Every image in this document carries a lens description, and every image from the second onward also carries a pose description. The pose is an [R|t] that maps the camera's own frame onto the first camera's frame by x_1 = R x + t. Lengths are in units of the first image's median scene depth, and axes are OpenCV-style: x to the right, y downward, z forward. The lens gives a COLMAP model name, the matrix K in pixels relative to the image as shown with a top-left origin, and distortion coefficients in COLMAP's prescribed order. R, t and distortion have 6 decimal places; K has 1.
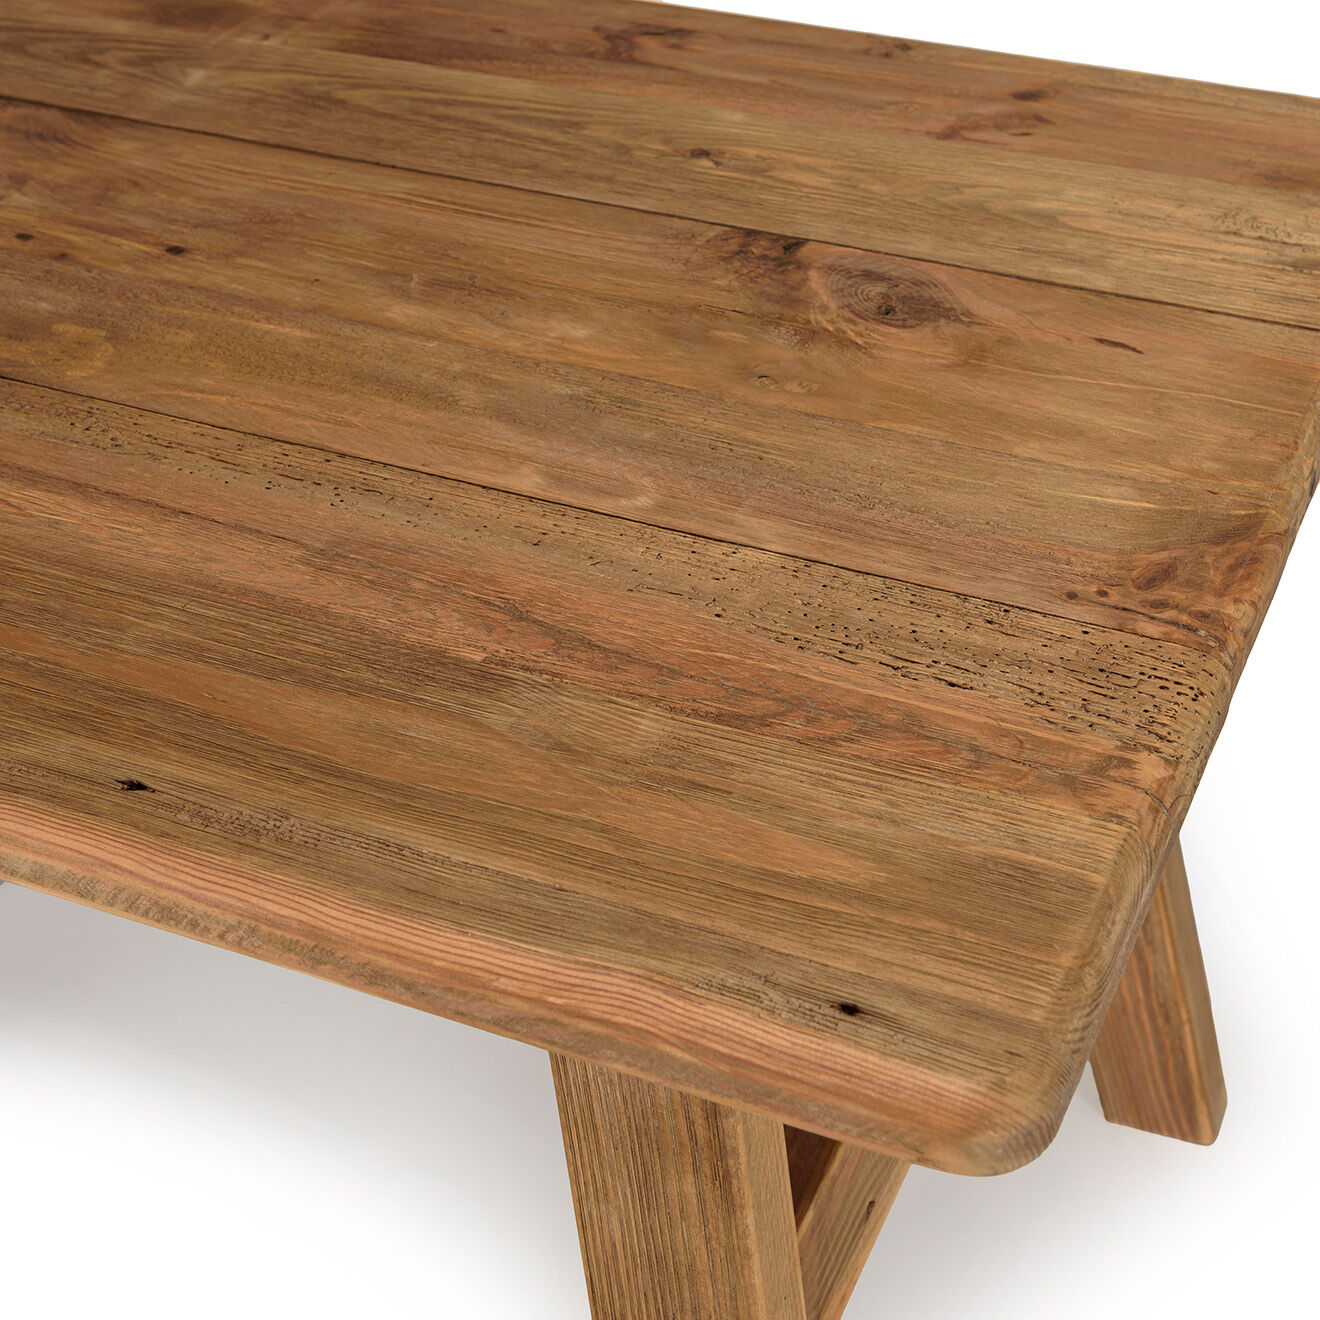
lens RADIAL K [[2383.6, 0, 660.0], [0, 2383.6, 660.0], [0, 0, 1]] dist [0.018774, 0.070617]
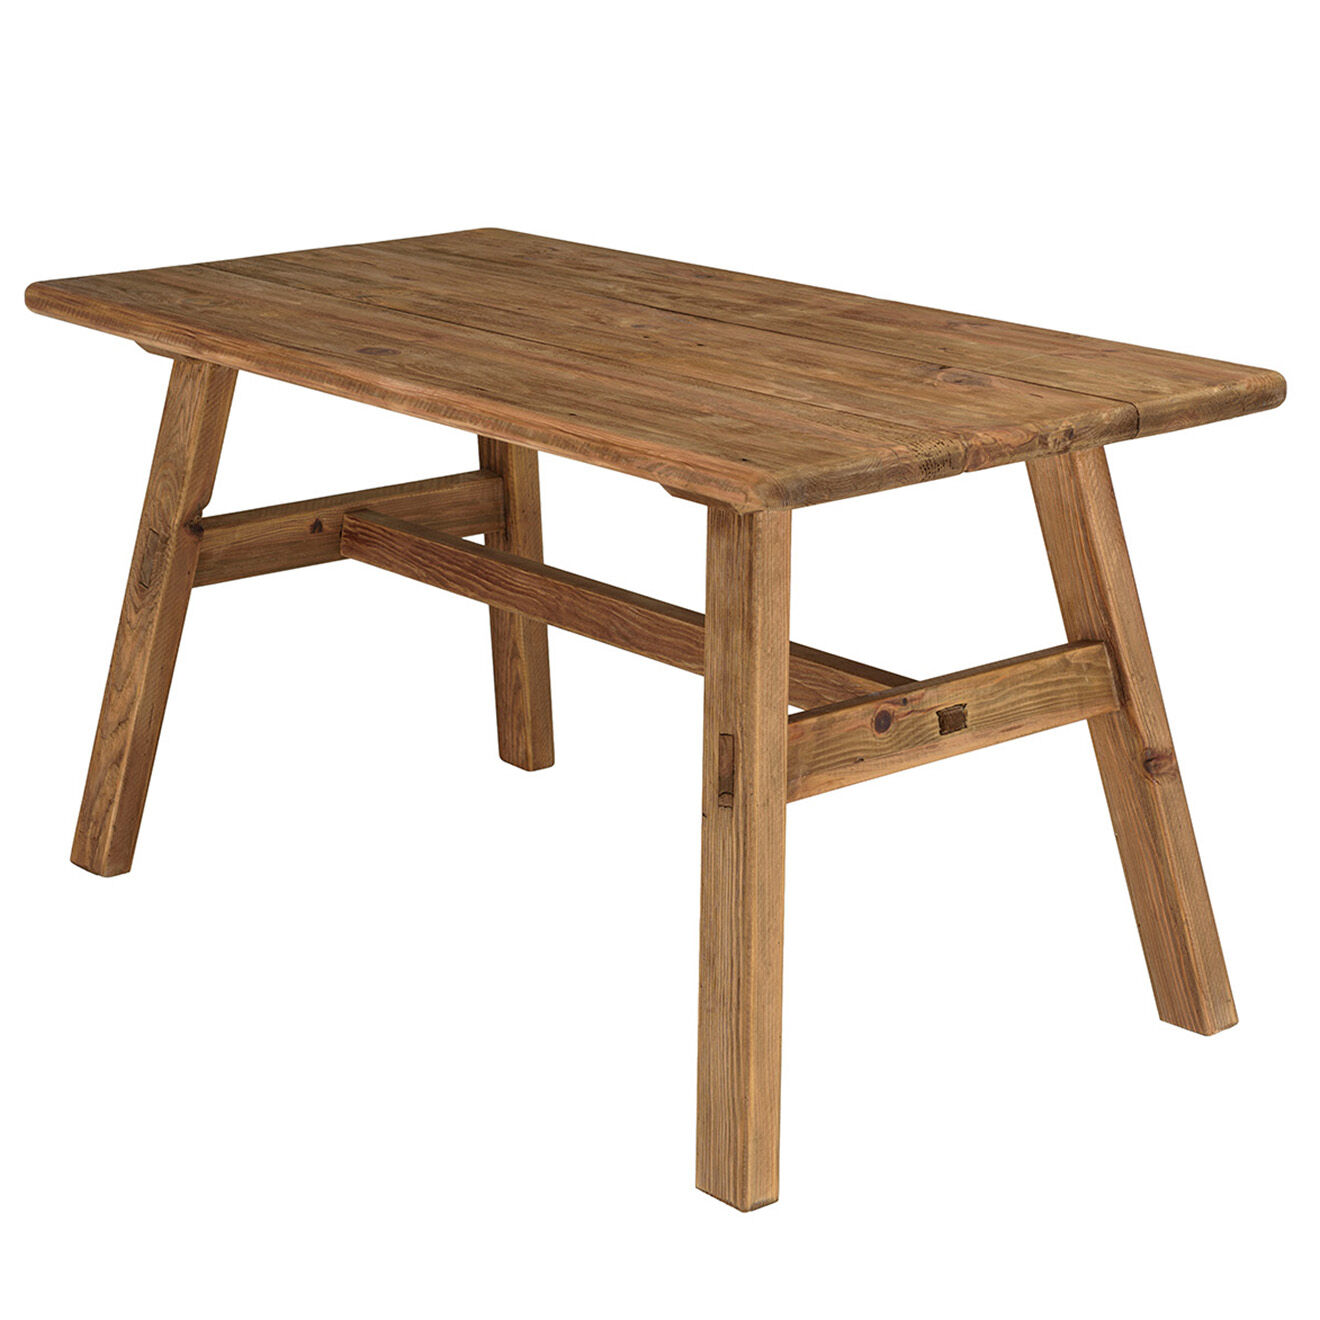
lens RADIAL K [[3147.7, 0, 660.0], [0, 3147.7, 660.0], [0, 0, 1]] dist [0.006488, 0.126686]
pose [[0.897511, 0.147922, -0.415444, 1.111569], [-0.283790, 0.914815, -0.287363, 1.029764], [0.337547, 0.375810, 0.863035, -1.583660]]
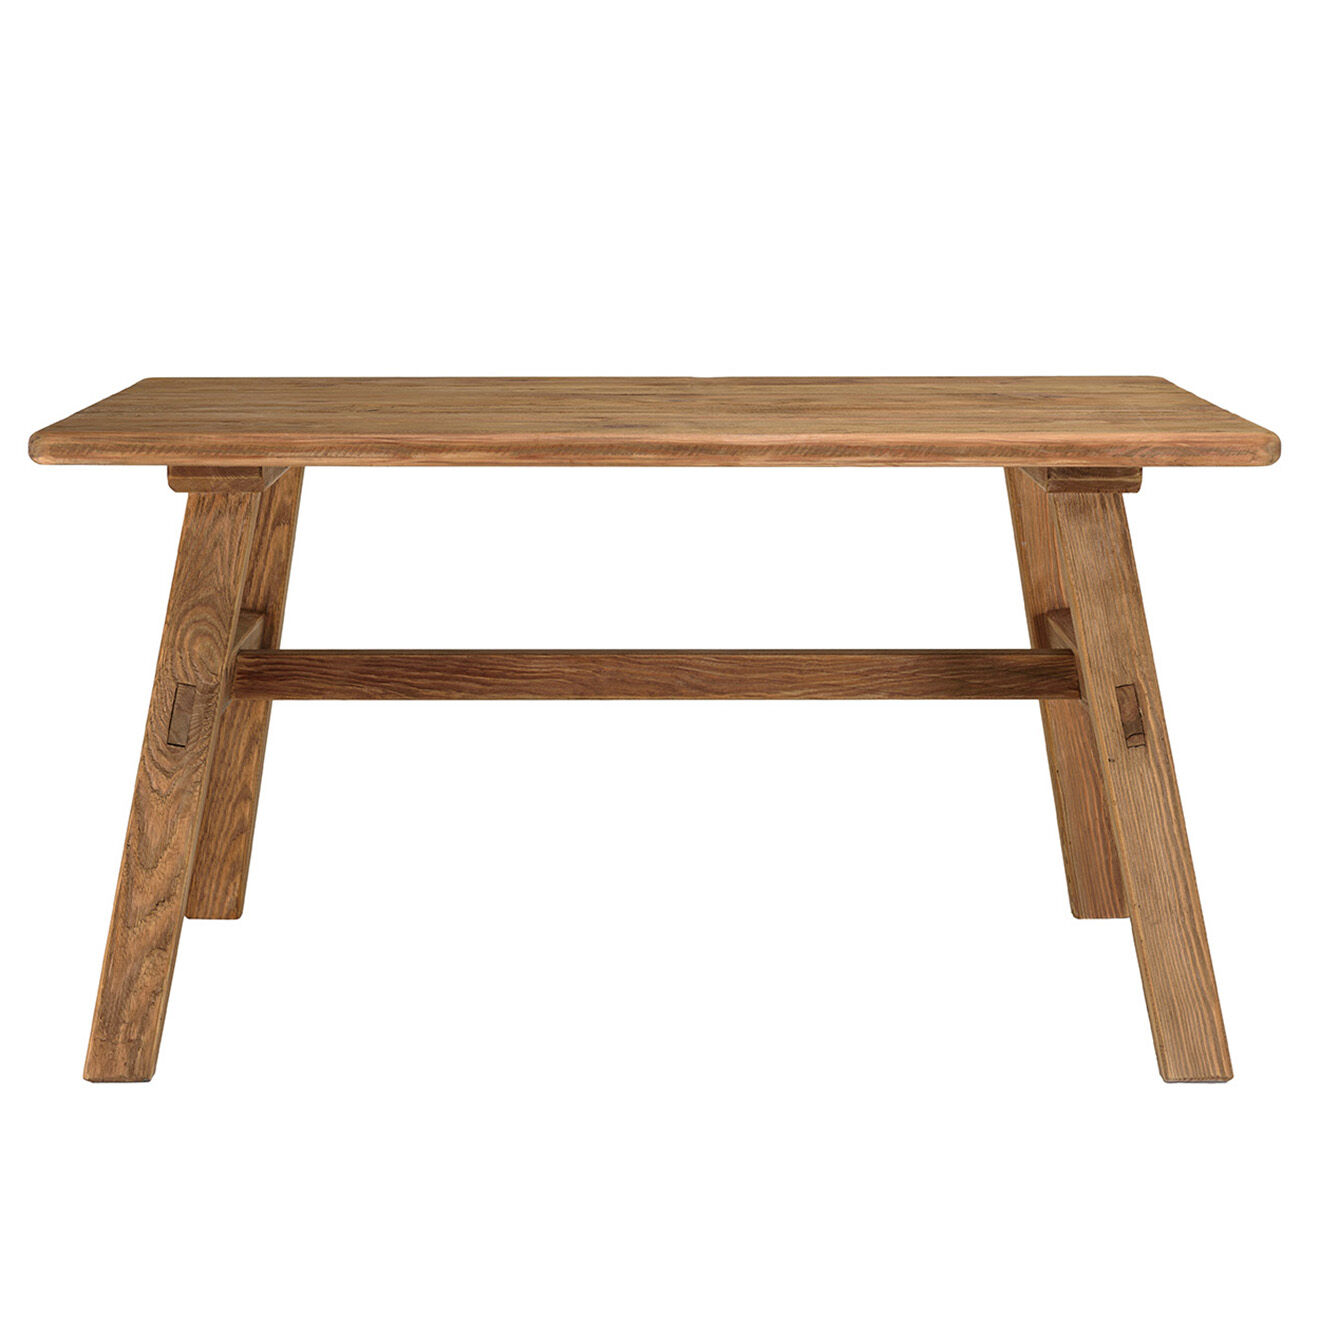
lens RADIAL K [[2809.5, 0, 659.1], [0, 2809.5, 604.3], [0, 0, 1]] dist [0.040960, 0.064408]
pose [[0.912336, -0.040444, 0.407440, -1.630565], [0.226507, 0.878823, -0.419959, 1.315289], [-0.341083, 0.475432, 0.810942, -1.369985]]
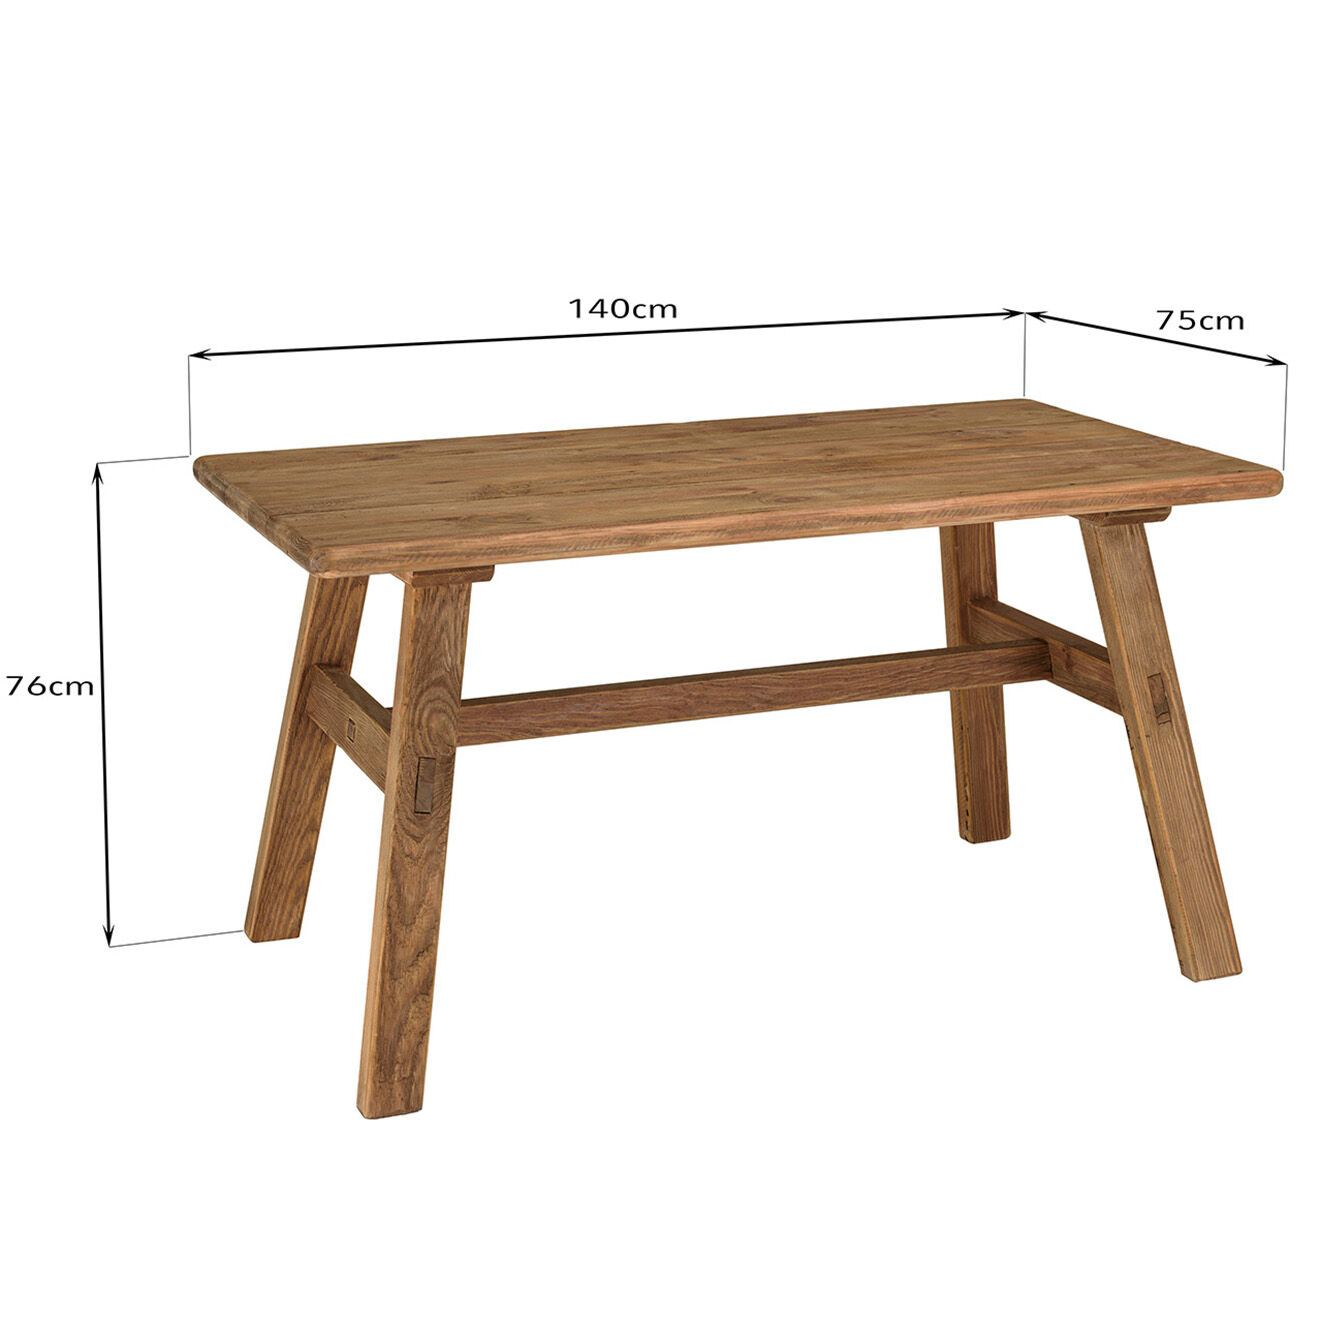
lens RADIAL K [[2496.7, 0, 684.1], [0, 2496.7, 657.1], [0, 0, 1]] dist [0.028965, 0.068017]
pose [[0.696300, -0.155209, 0.700768, -2.694790], [0.420713, 0.879287, -0.223283, 0.714154], [-0.581521, 0.450295, 0.677546, -0.971987]]
